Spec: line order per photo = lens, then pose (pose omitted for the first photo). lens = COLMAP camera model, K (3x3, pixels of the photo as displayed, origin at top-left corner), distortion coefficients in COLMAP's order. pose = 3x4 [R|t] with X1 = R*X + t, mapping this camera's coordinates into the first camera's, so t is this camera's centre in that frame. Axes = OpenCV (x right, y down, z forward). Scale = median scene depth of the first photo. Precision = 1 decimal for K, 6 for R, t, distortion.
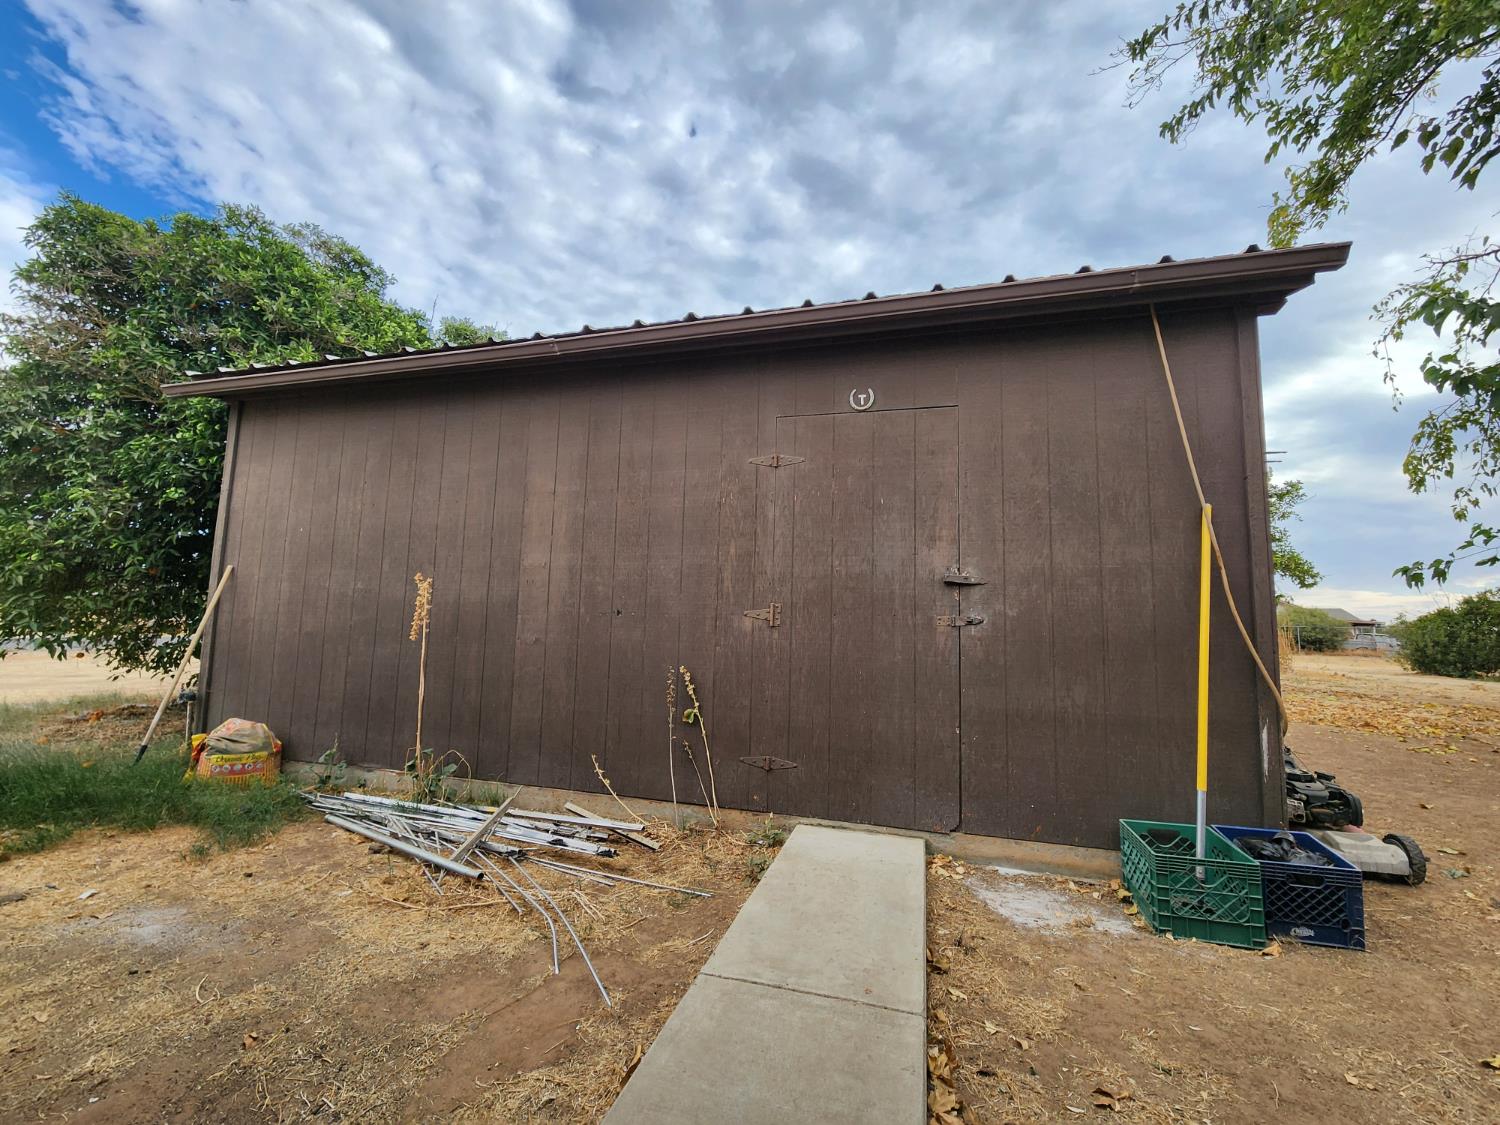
lens RADIAL K [[616.2, 0, 746.6], [0, 616.2, 566.6], [0, 0, 1]] dist [0.000443, 0.001224]
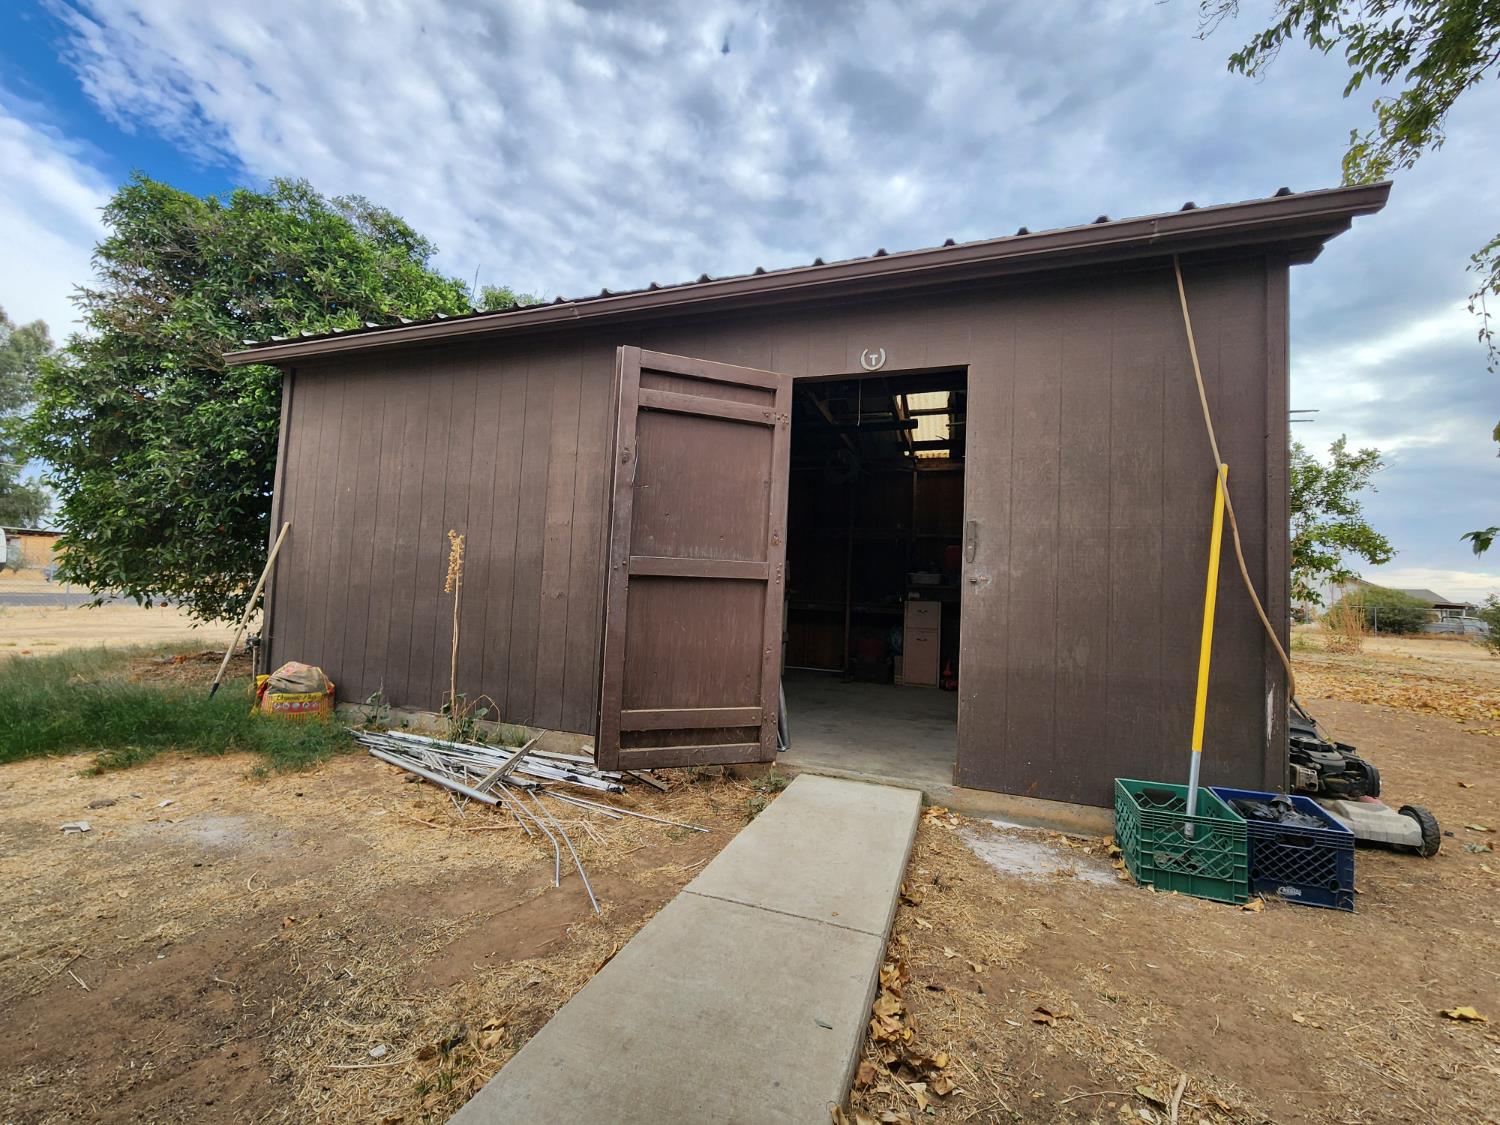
lens RADIAL K [[616.2, 0, 749.7], [0, 616.2, 569.5], [0, 0, 1]] dist [0.000443, 0.001224]
pose [[0.997244, 0.015170, -0.072626, 0.071378], [-0.011511, 0.998656, 0.050535, 0.022933], [0.073295, -0.049560, 0.996078, -0.029372]]
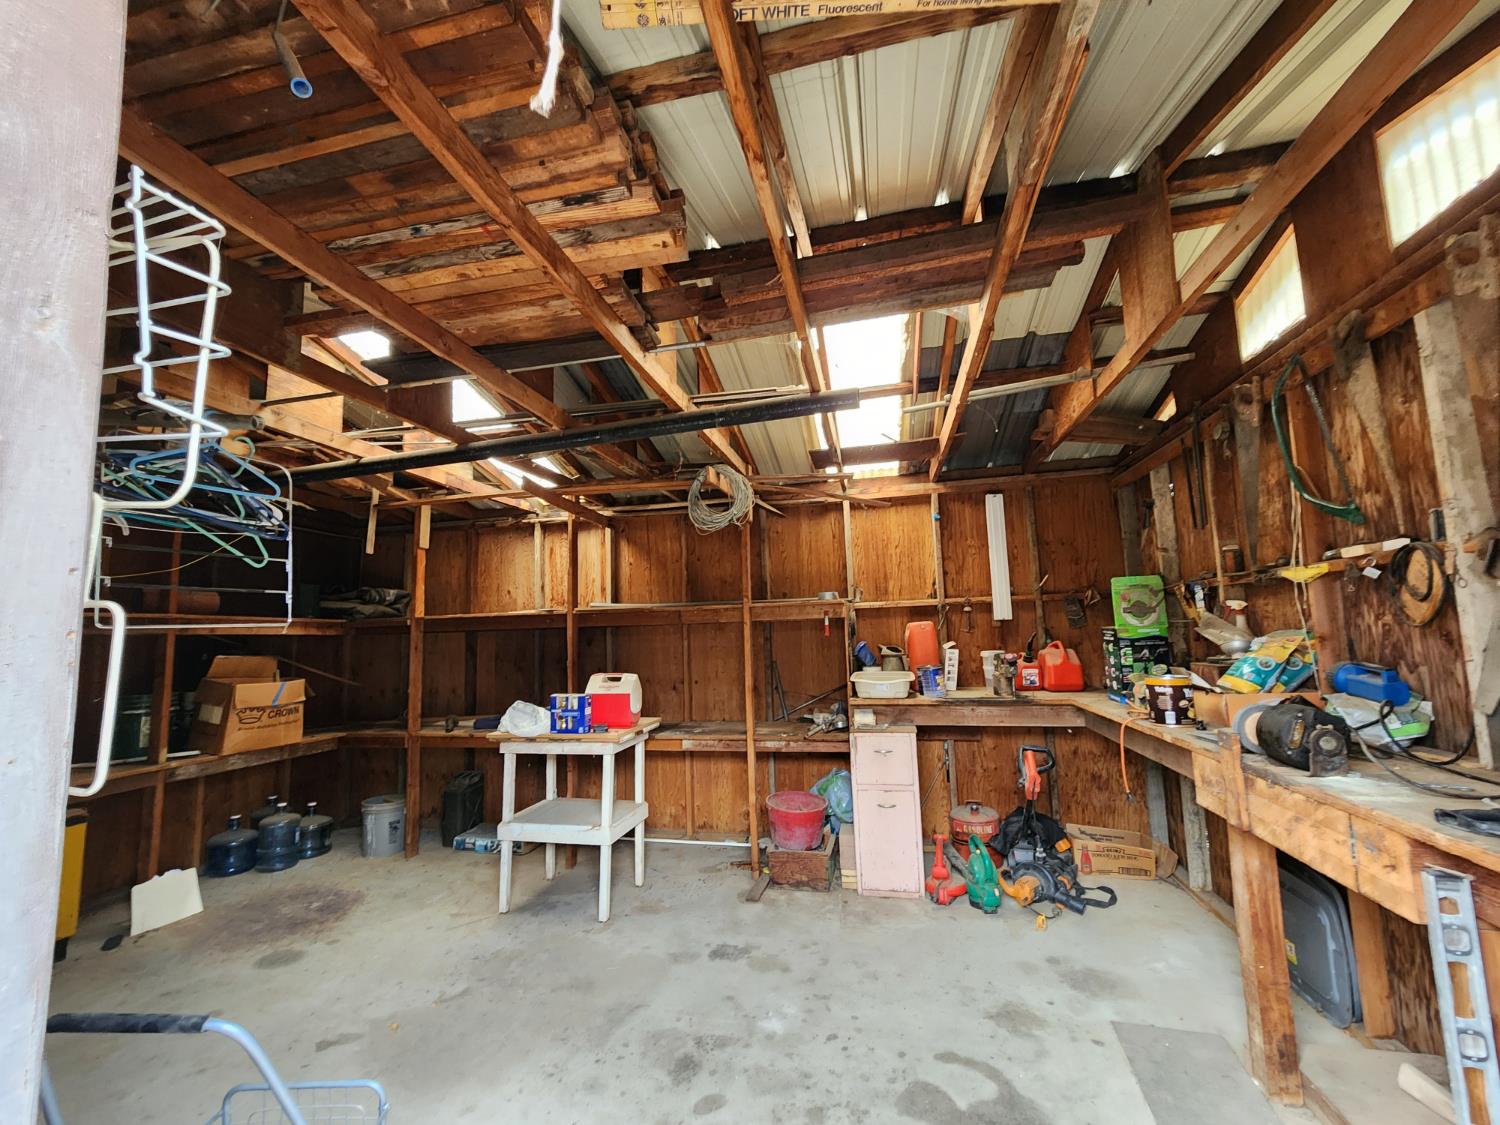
lens RADIAL K [[616.2, 0, 746.1], [0, 616.2, 561.9], [0, 0, 1]] dist [0.000443, 0.001224]
pose [[0.996883, -0.049995, 0.061029, 0.140010], [0.051047, 0.998571, -0.015804, -0.033616], [-0.060152, 0.018870, 0.998011, 0.495574]]
